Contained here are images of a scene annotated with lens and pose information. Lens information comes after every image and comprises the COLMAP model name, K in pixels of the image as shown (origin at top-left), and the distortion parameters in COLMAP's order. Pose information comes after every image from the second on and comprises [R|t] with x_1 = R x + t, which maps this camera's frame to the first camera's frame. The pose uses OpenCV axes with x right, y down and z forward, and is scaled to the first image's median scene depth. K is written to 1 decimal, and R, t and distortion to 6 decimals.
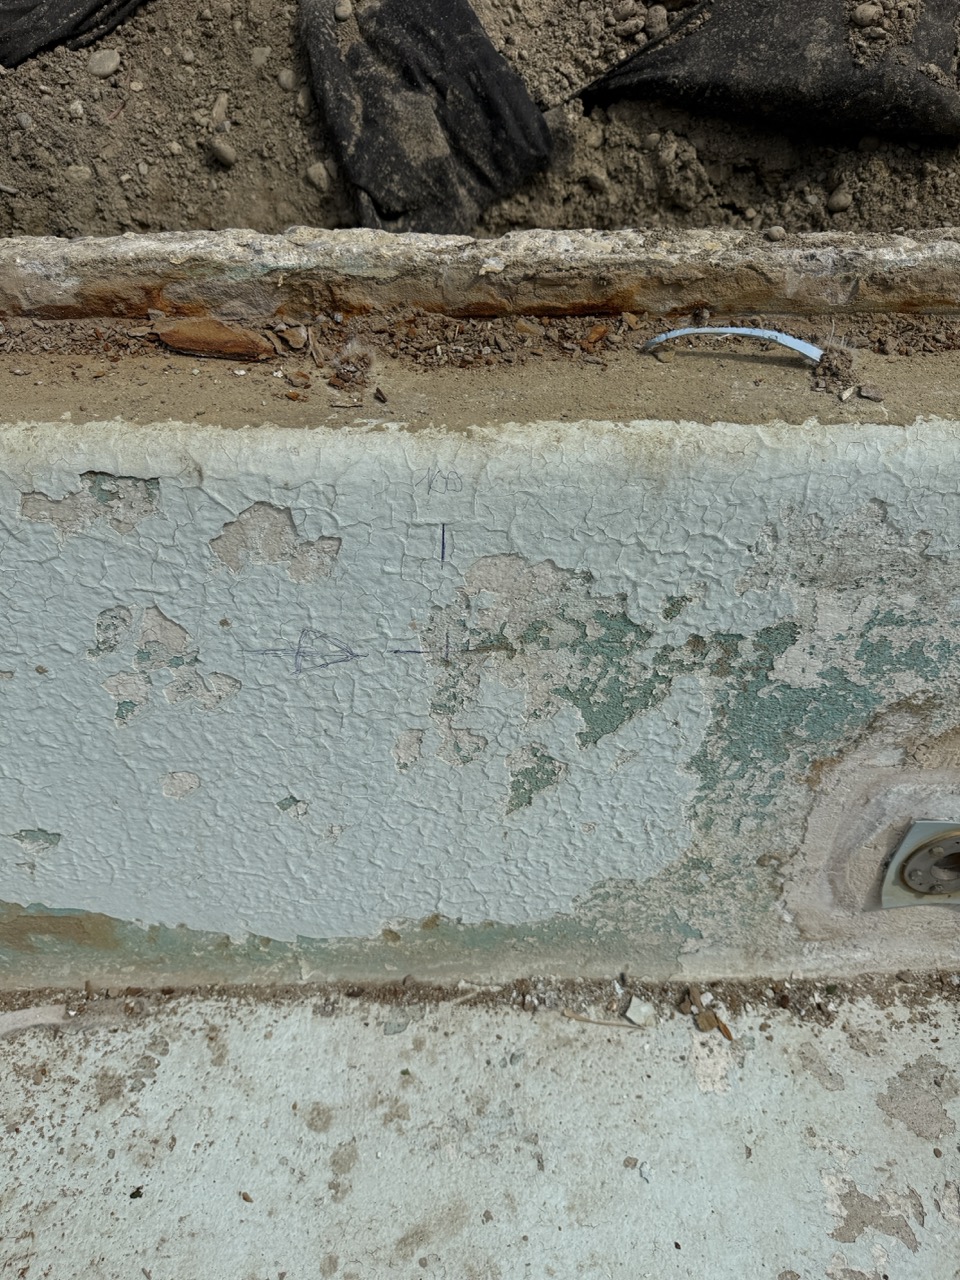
lens RADIAL K [[876.3, 0, 469.0], [0, 876.3, 651.2], [0, 0, 1]] dist [0.033028, -0.050449]
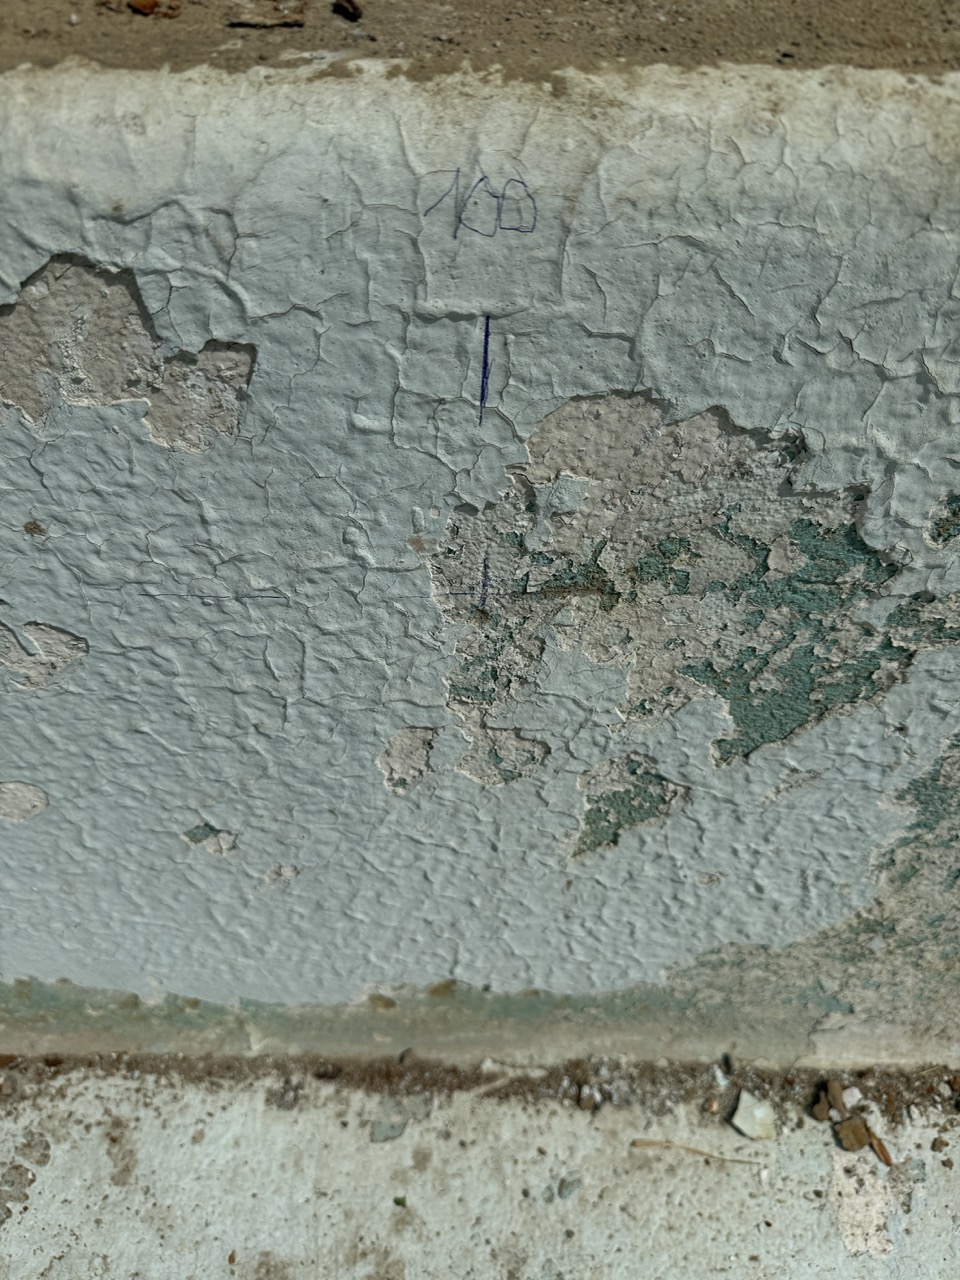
lens RADIAL K [[876.3, 0, 477.7], [0, 876.3, 640.5], [0, 0, 1]] dist [0.033028, -0.050449]
pose [[0.999719, 0.023088, -0.005298, -0.022306], [-0.022237, 0.991782, 0.125993, -0.032081], [0.008164, -0.125840, 0.992017, 0.431958]]
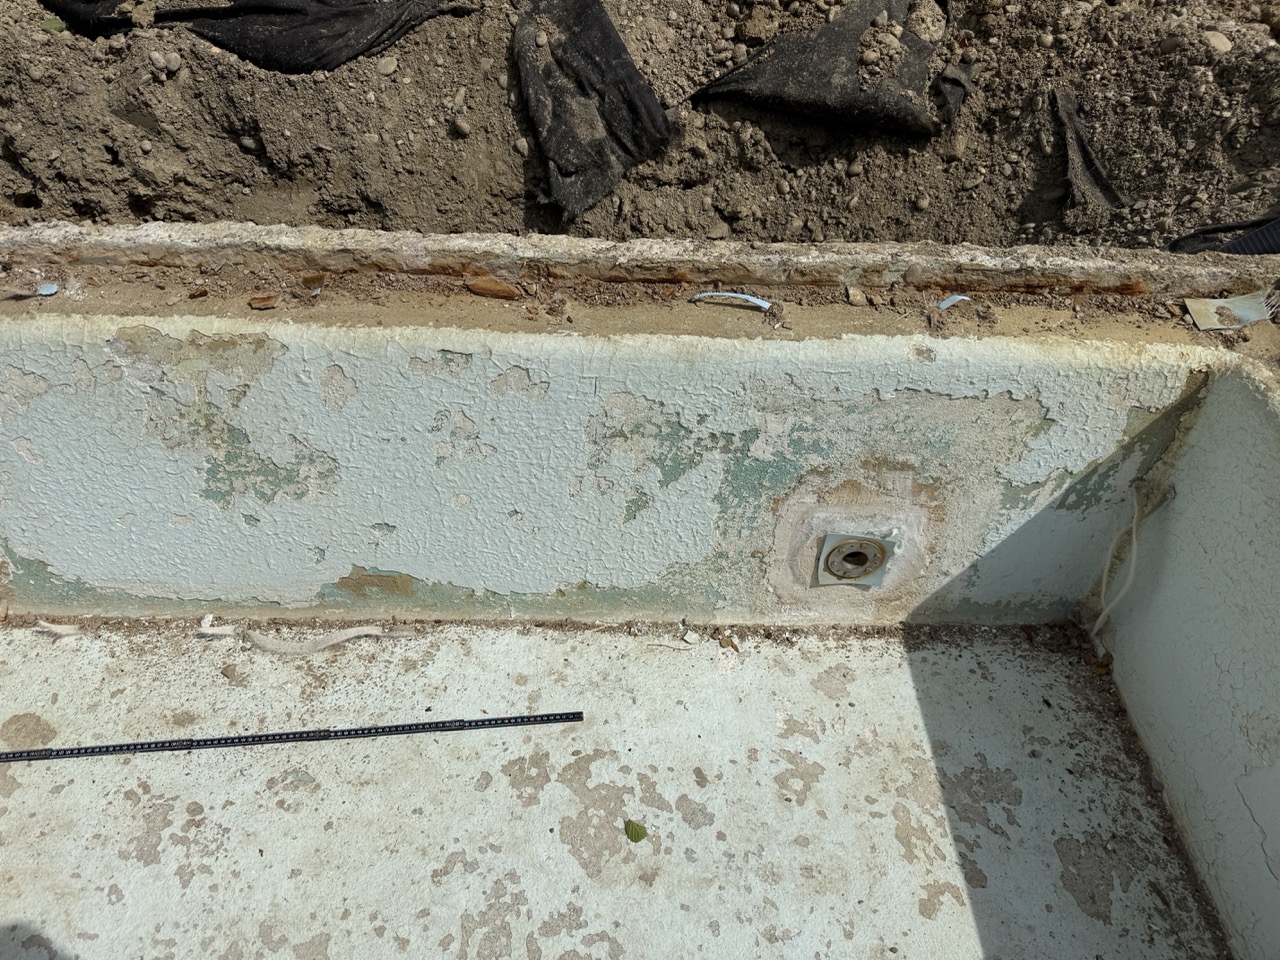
lens RADIAL K [[876.3, 0, 619.7], [0, 876.3, 502.0], [0, 0, 1]] dist [0.033028, -0.050449]
pose [[0.999417, 0.032768, 0.009631, 0.015507], [-0.032999, 0.999146, 0.024882, 0.089628], [-0.008808, -0.025186, 0.999644, -0.977897]]
